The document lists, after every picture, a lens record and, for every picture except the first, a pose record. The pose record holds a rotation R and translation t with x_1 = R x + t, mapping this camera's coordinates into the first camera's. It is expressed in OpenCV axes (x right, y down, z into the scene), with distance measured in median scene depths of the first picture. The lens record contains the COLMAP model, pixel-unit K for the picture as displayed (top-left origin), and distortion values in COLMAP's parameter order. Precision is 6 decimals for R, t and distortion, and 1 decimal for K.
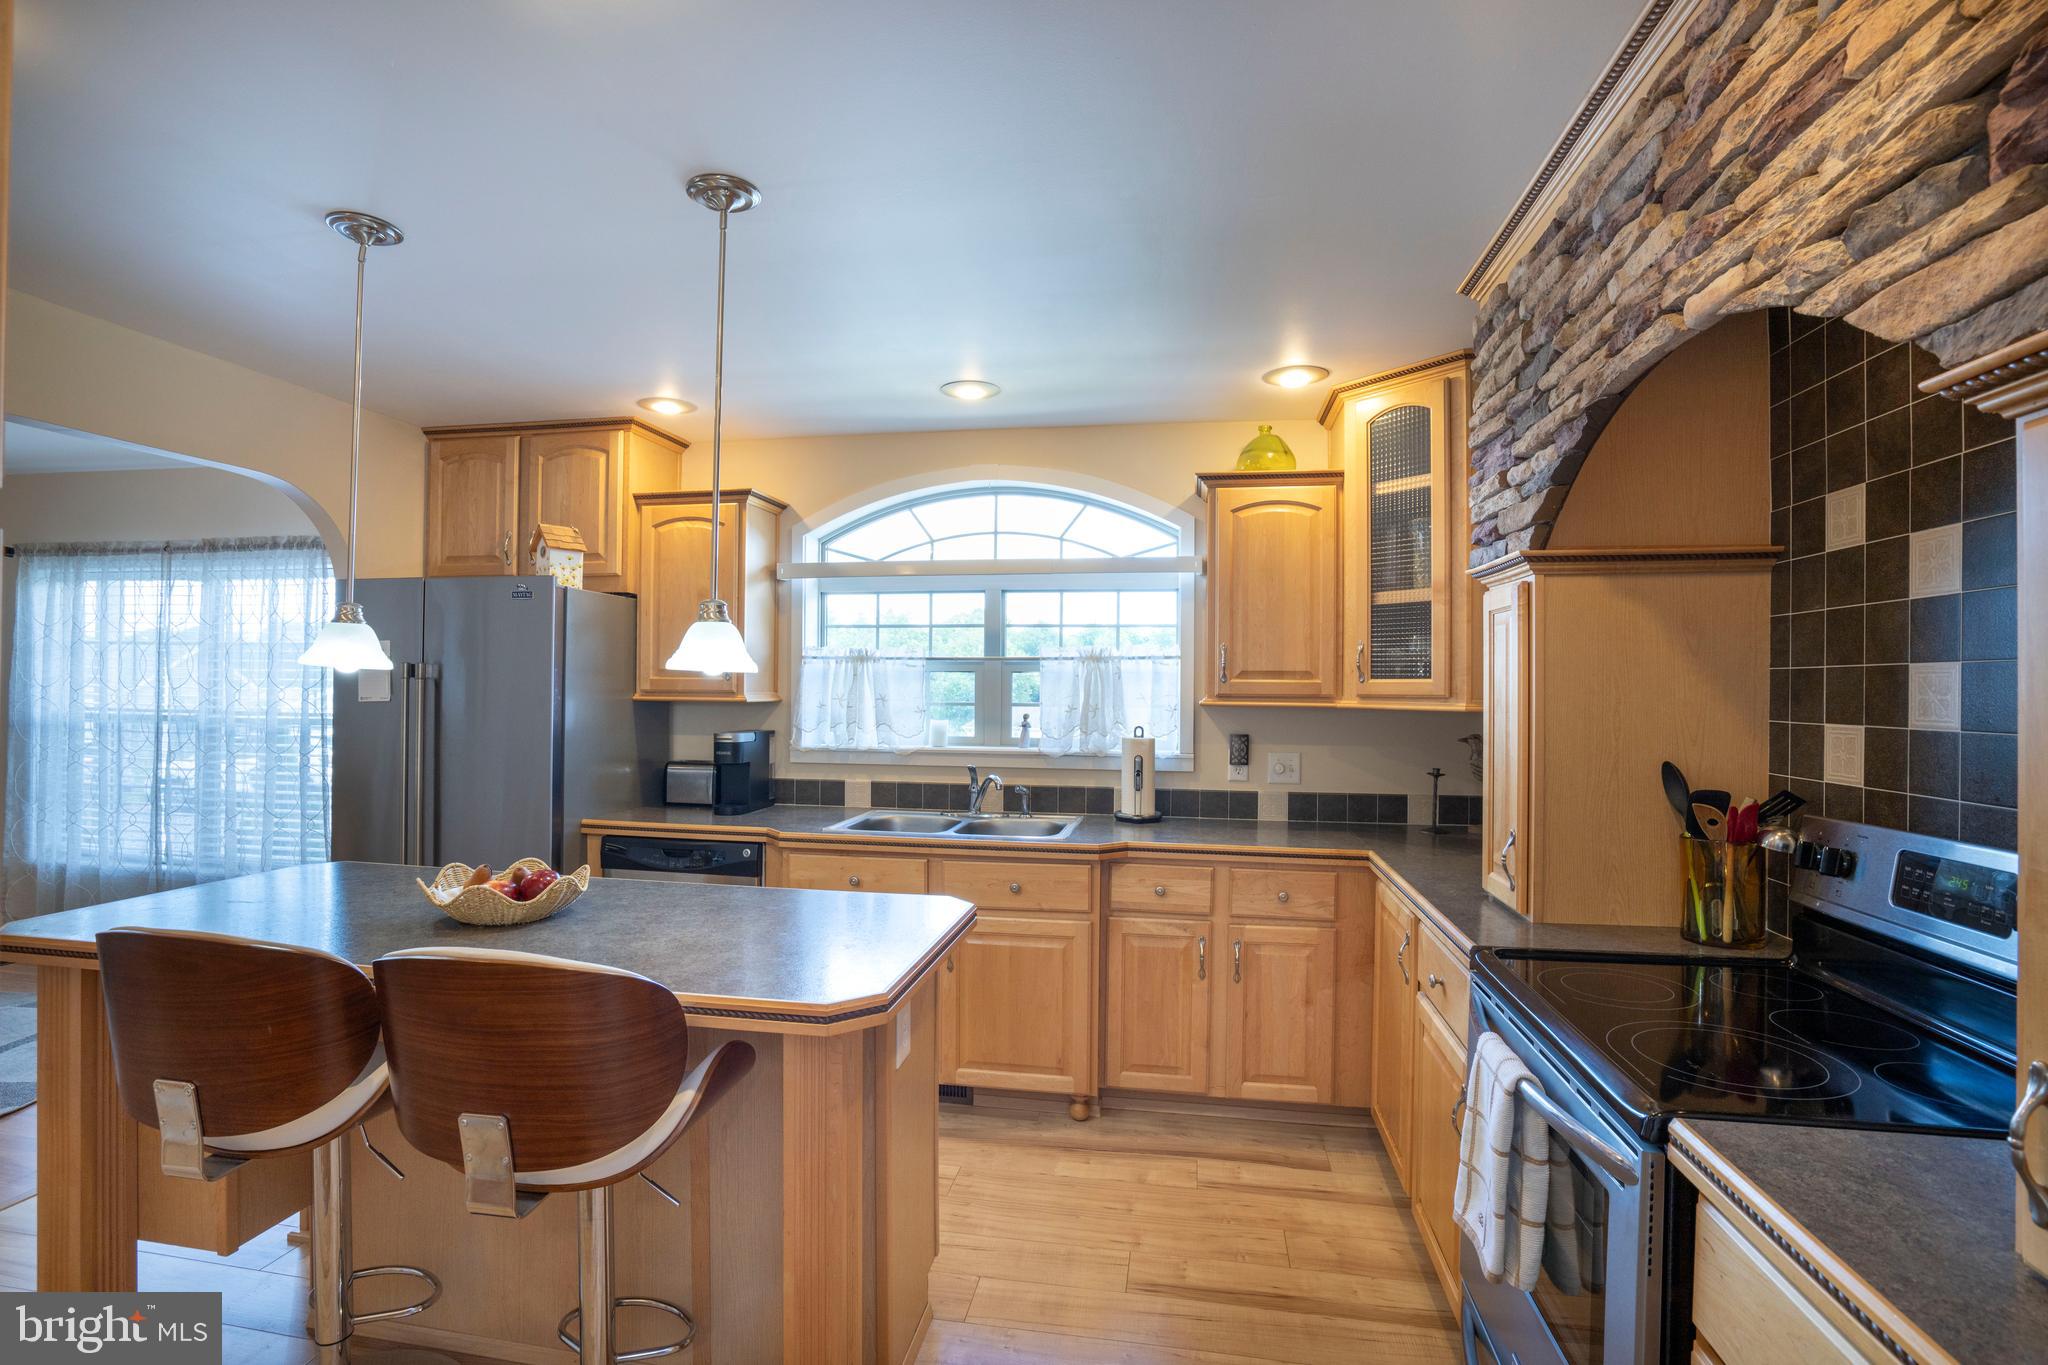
lens RADIAL K [[969.6, 0, 1020.7], [0, 969.6, 684.8], [0, 0, 1]] dist [-0.066866, 0.026735]
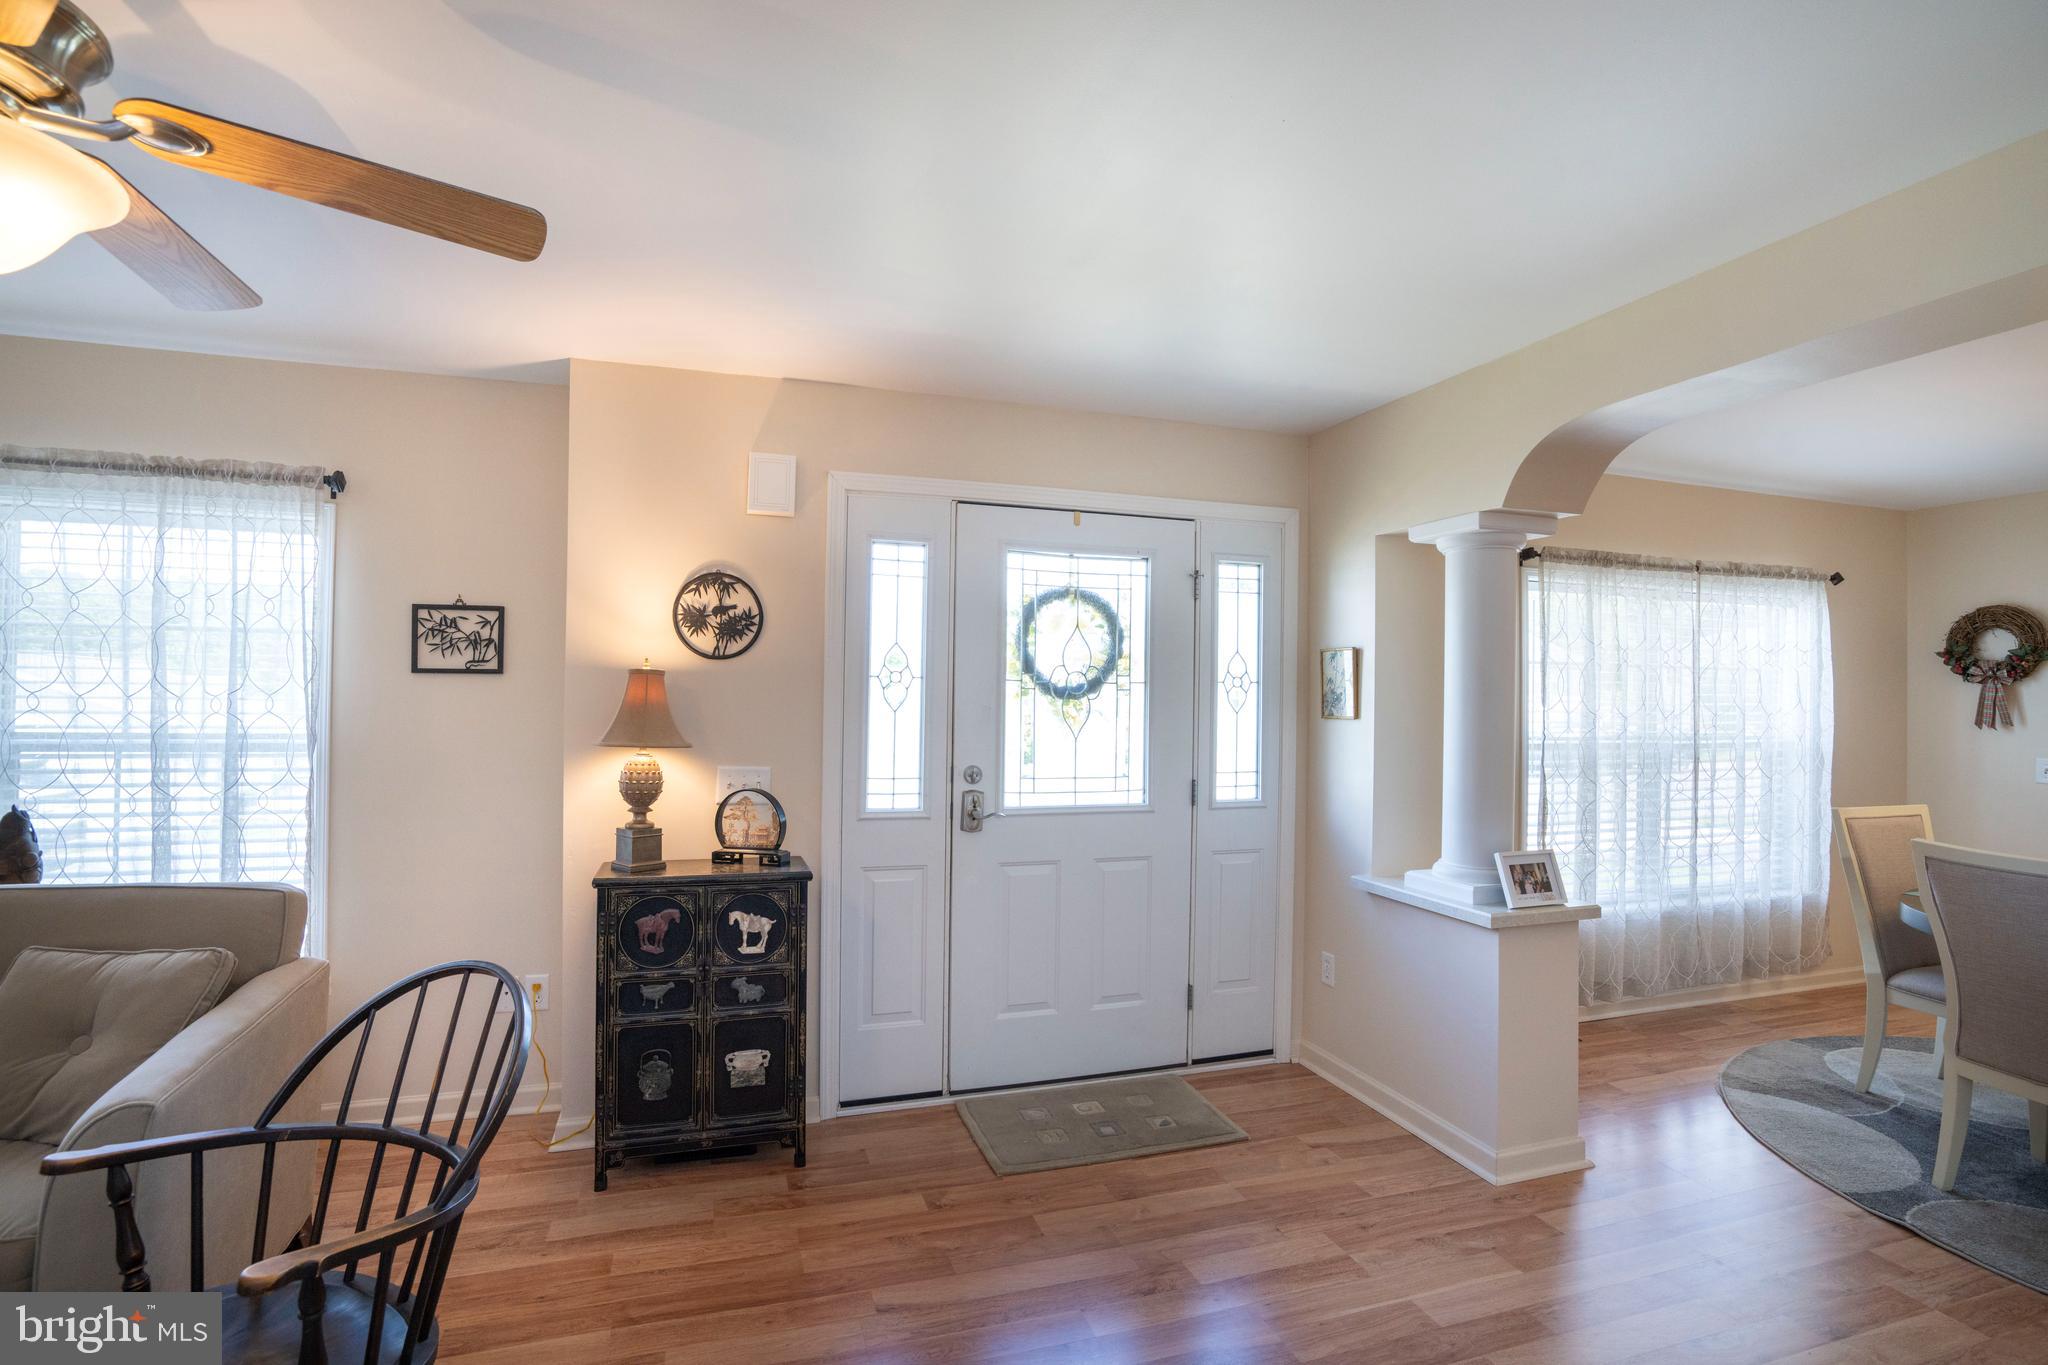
lens RADIAL K [[966.1, 0, 1019.8], [0, 966.1, 687.2], [0, 0, 1]] dist [-0.065547, 0.027019]
pose [[0.883322, 0.001468, 0.468764, -2.287617], [-0.003888, 0.999984, 0.004196, -0.029842], [-0.468751, -0.005529, 0.883313, 0.551236]]
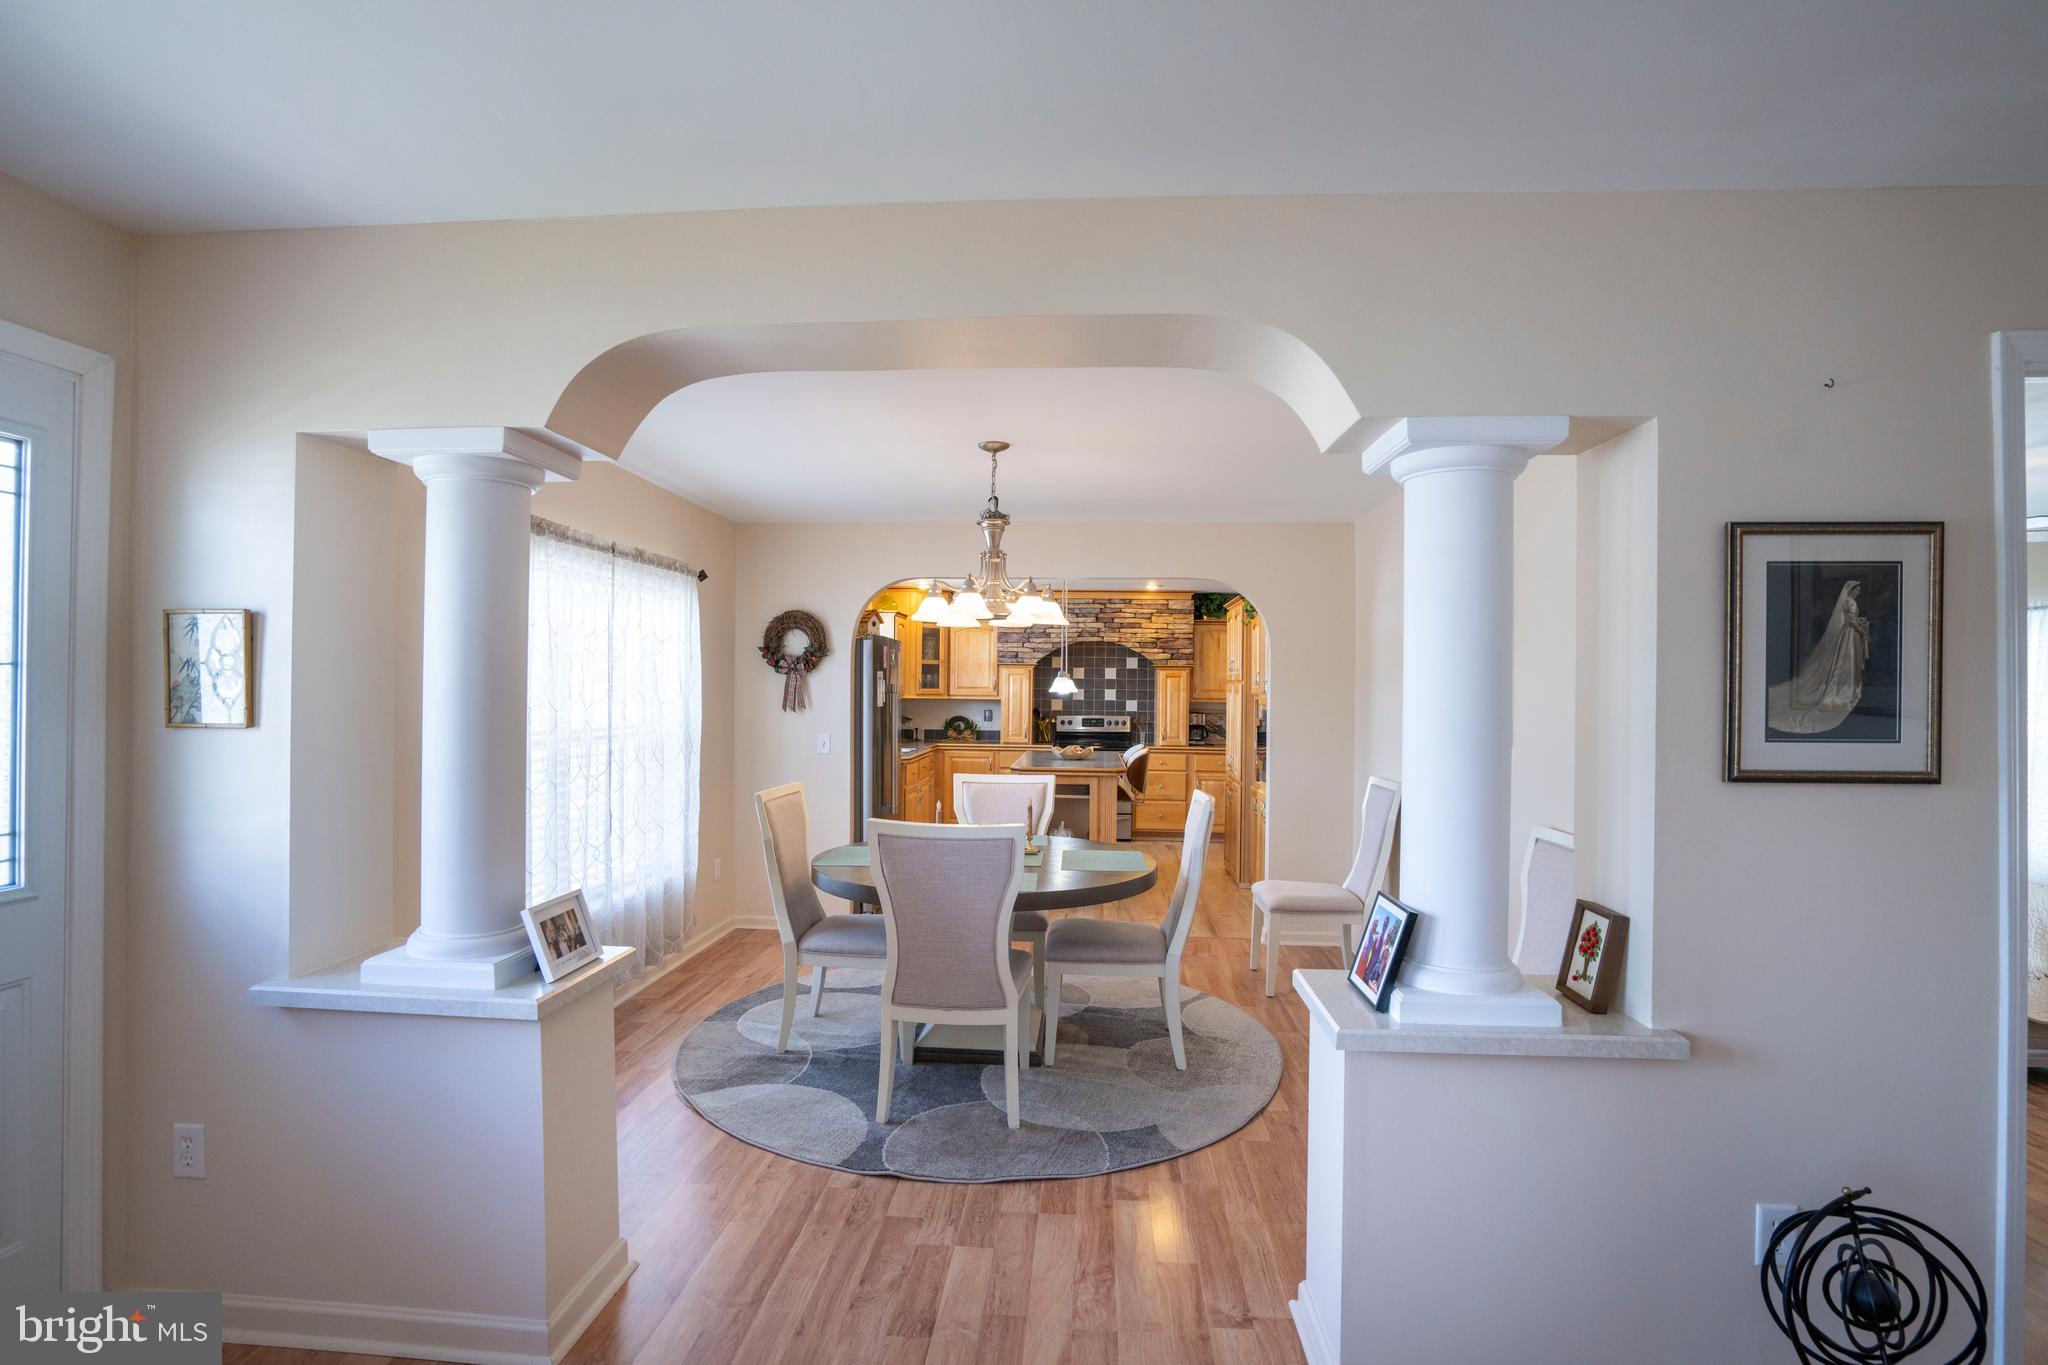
lens RADIAL K [[966.1, 0, 1019.8], [0, 966.1, 687.2], [0, 0, 1]] dist [-0.065547, 0.027019]
pose [[-0.101388, -0.009575, 0.994801, -2.165283], [-0.017012, 0.999824, 0.007889, -0.032145], [-0.994702, -0.016124, -0.101533, 0.811500]]
